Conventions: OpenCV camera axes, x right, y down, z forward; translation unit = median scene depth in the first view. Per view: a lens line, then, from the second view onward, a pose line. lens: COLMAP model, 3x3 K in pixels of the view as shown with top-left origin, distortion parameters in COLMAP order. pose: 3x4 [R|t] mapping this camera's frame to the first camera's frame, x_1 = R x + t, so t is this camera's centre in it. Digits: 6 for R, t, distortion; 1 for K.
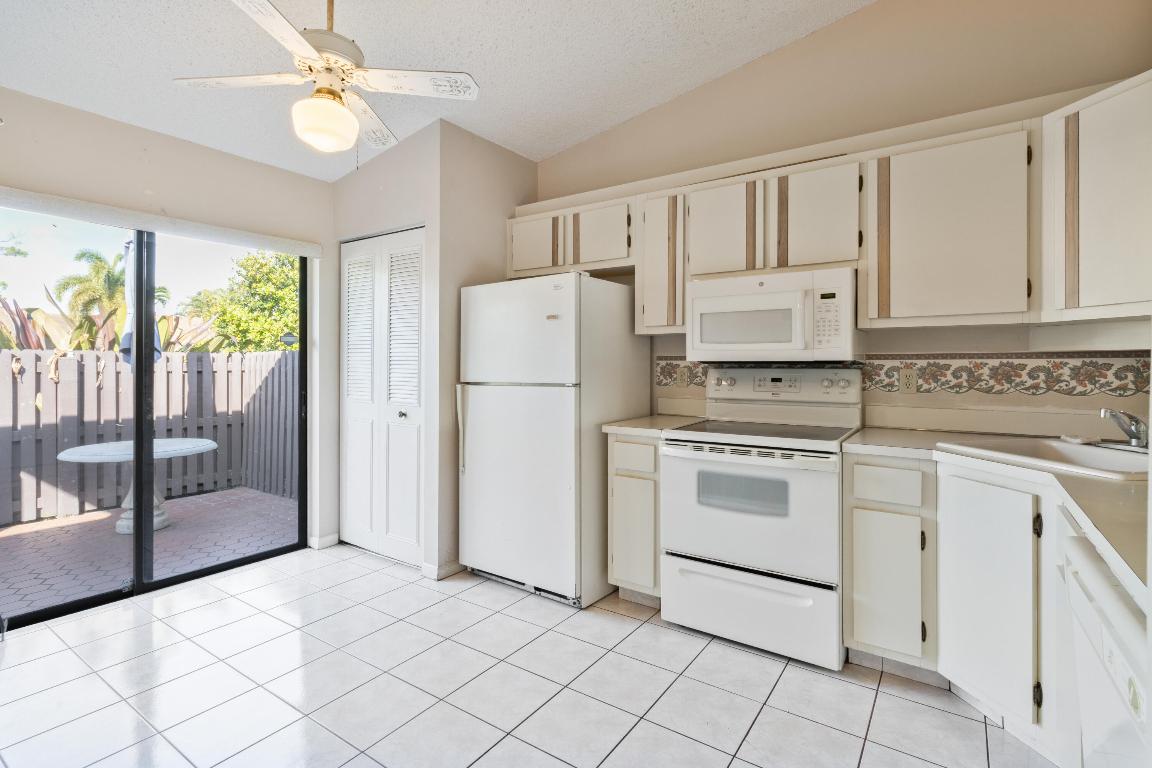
lens RADIAL K [[547.9, 0, 575.8], [0, 547.9, 369.9], [0, 0, 1]] dist [-0.002453, 0.000716]
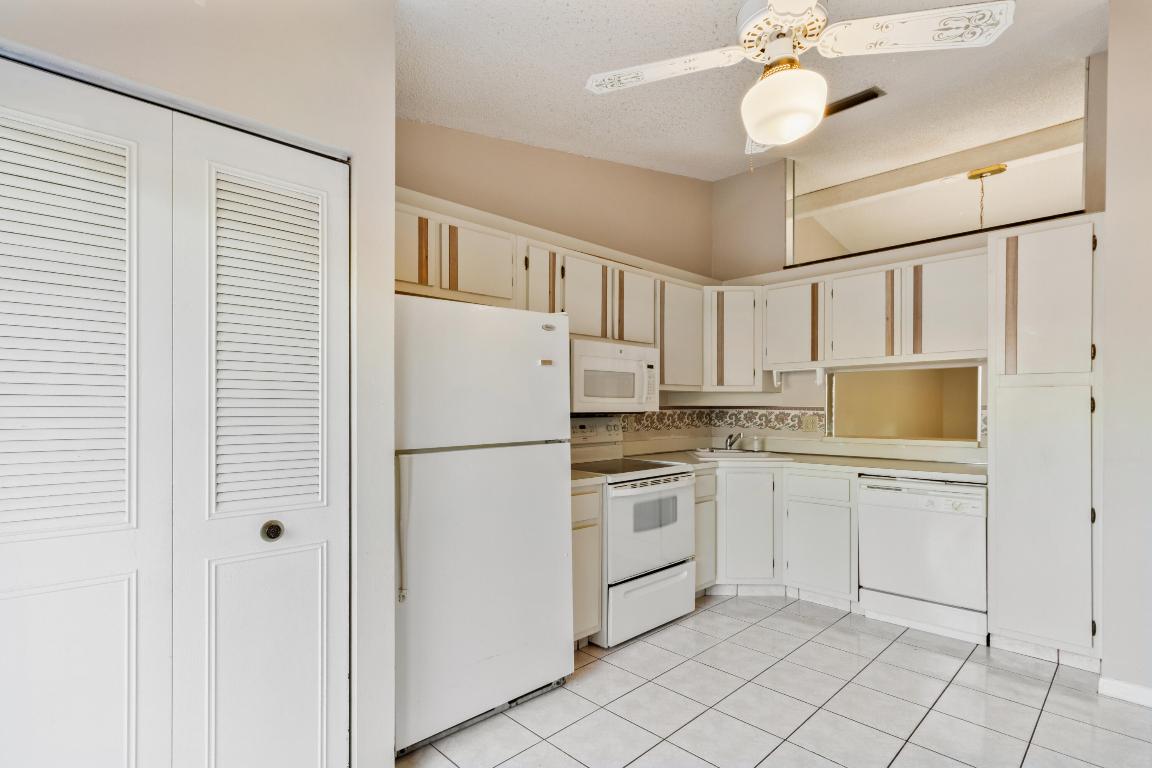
lens RADIAL K [[559.8, 0, 575.6], [0, 559.8, 412.1], [0, 0, 1]] dist [0.000937, 0.000122]
pose [[0.193761, -0.008571, 0.981011, -1.005784], [0.018580, 0.999815, 0.005066, -0.026002], [-0.980873, 0.017246, 0.193884, 0.897333]]
